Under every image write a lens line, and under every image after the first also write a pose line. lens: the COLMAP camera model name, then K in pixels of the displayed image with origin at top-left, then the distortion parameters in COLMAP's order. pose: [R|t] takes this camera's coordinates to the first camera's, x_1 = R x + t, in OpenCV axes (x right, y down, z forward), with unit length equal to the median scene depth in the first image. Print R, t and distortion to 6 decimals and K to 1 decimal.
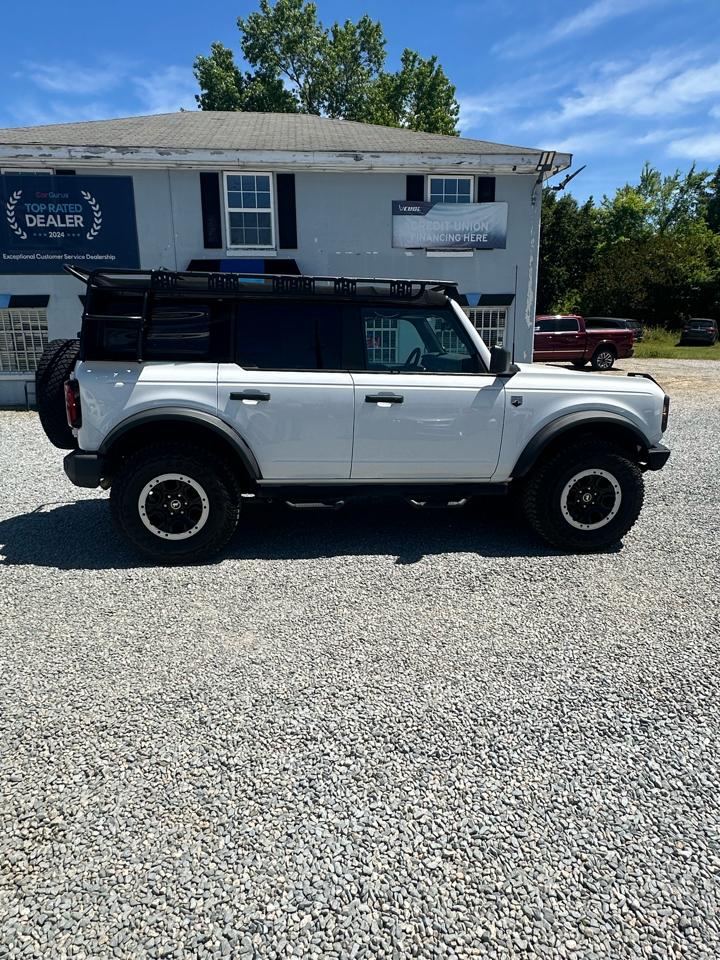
lens RADIAL K [[601.9, 0, 360.0], [0, 601.9, 480.0], [0, 0, 1]] dist [-0.011623, 0.002082]
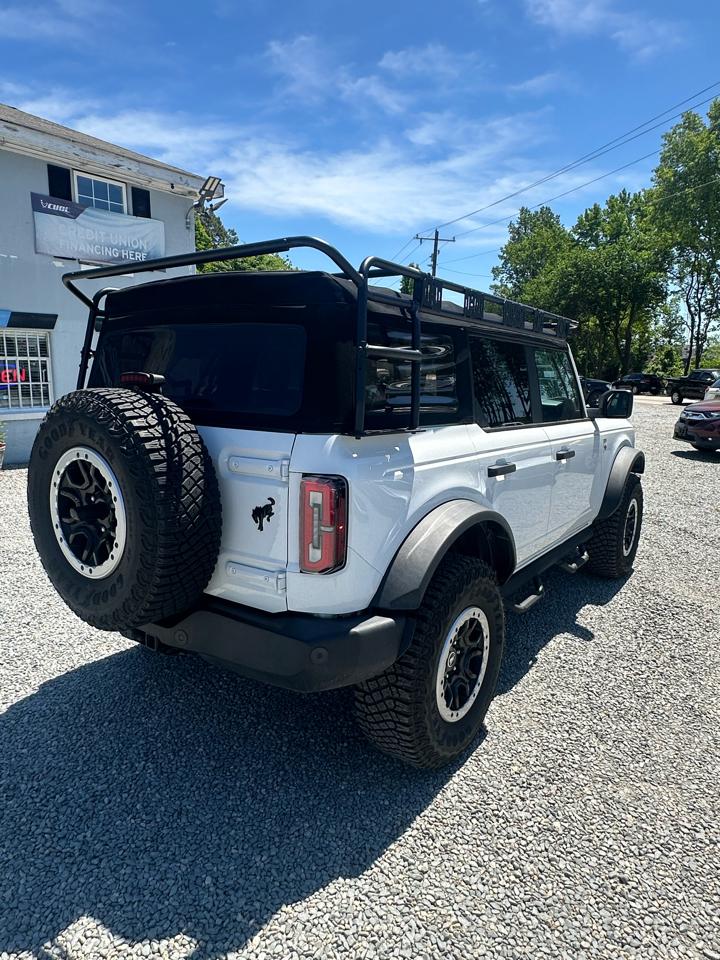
lens RADIAL K [[601.9, 0, 360.0], [0, 601.9, 480.0], [0, 0, 1]] dist [-0.011623, 0.002082]
pose [[0.674463, -0.126290, 0.727427, -0.270444], [0.158618, 0.987041, 0.024294, -0.057353], [-0.721068, 0.098997, 0.685755, 0.217187]]
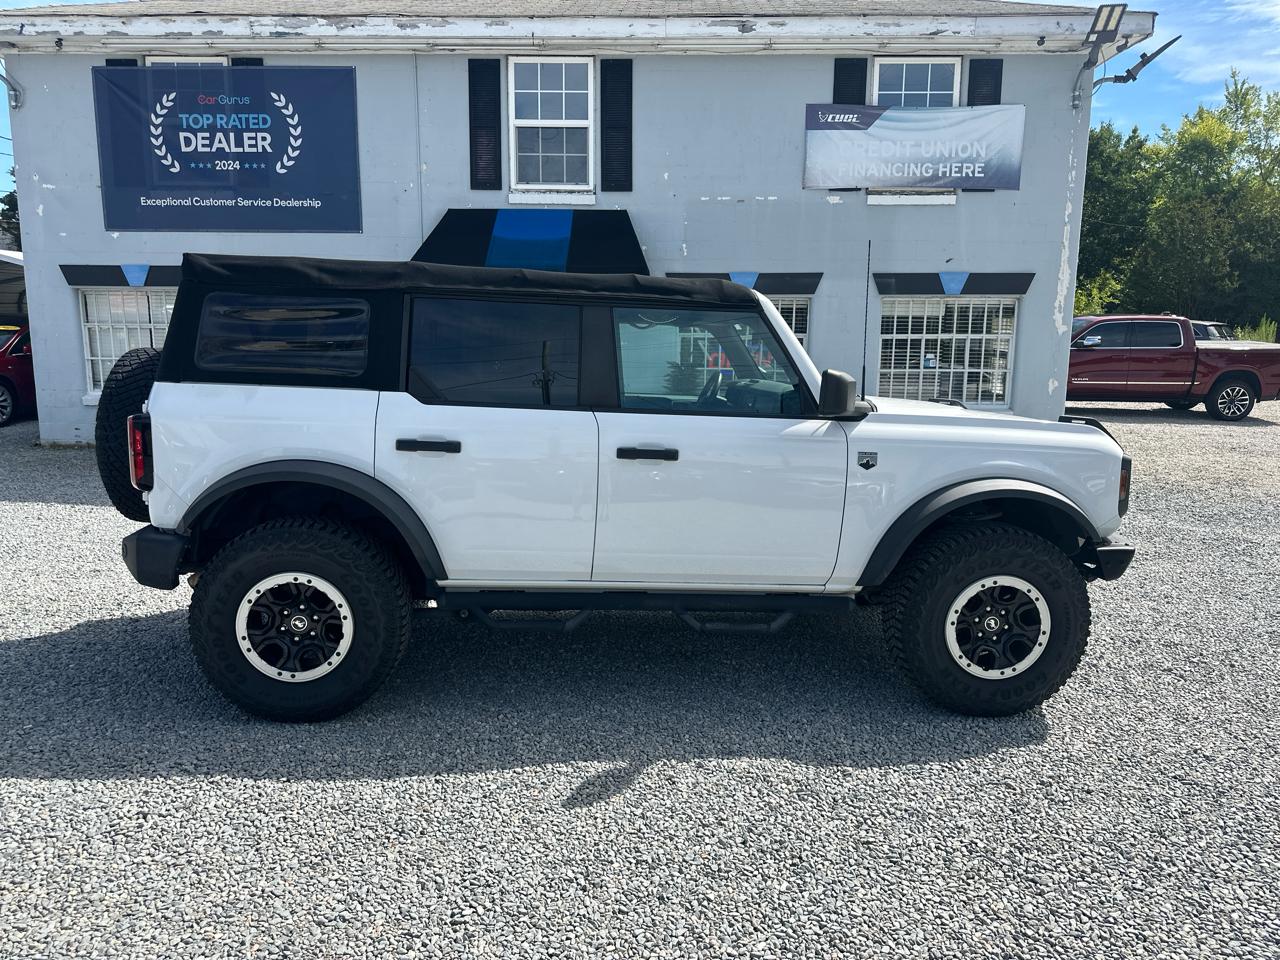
lens RADIAL K [[905.3, 0, 639.1], [0, 905.3, 494.7], [0, 0, 1]] dist [0.019125, -0.029478]
pose [[0.991212, 0.040835, -0.125824, 0.021227], [-0.049016, 0.996833, -0.062623, -0.049716], [0.122868, 0.068241, 0.990074, 0.185748]]
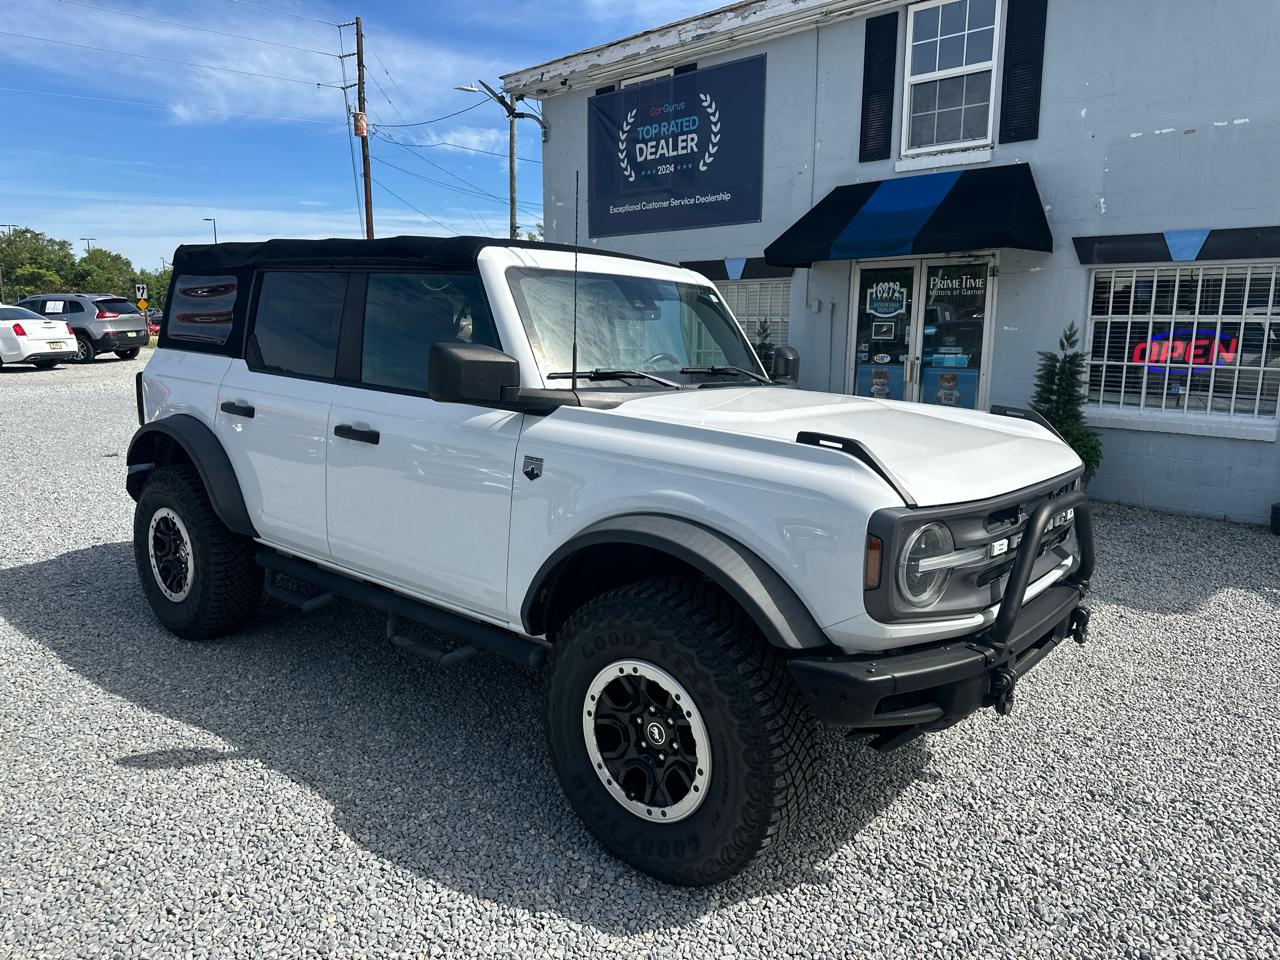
lens RADIAL K [[896.4, 0, 642.2], [0, 896.4, 490.7], [0, 0, 1]] dist [0.087153, -0.162074]
pose [[0.634781, 0.151535, -0.757687, 0.269378], [-0.196136, 0.980064, 0.031690, -0.094546], [0.747384, 0.128494, 0.651848, 0.387335]]
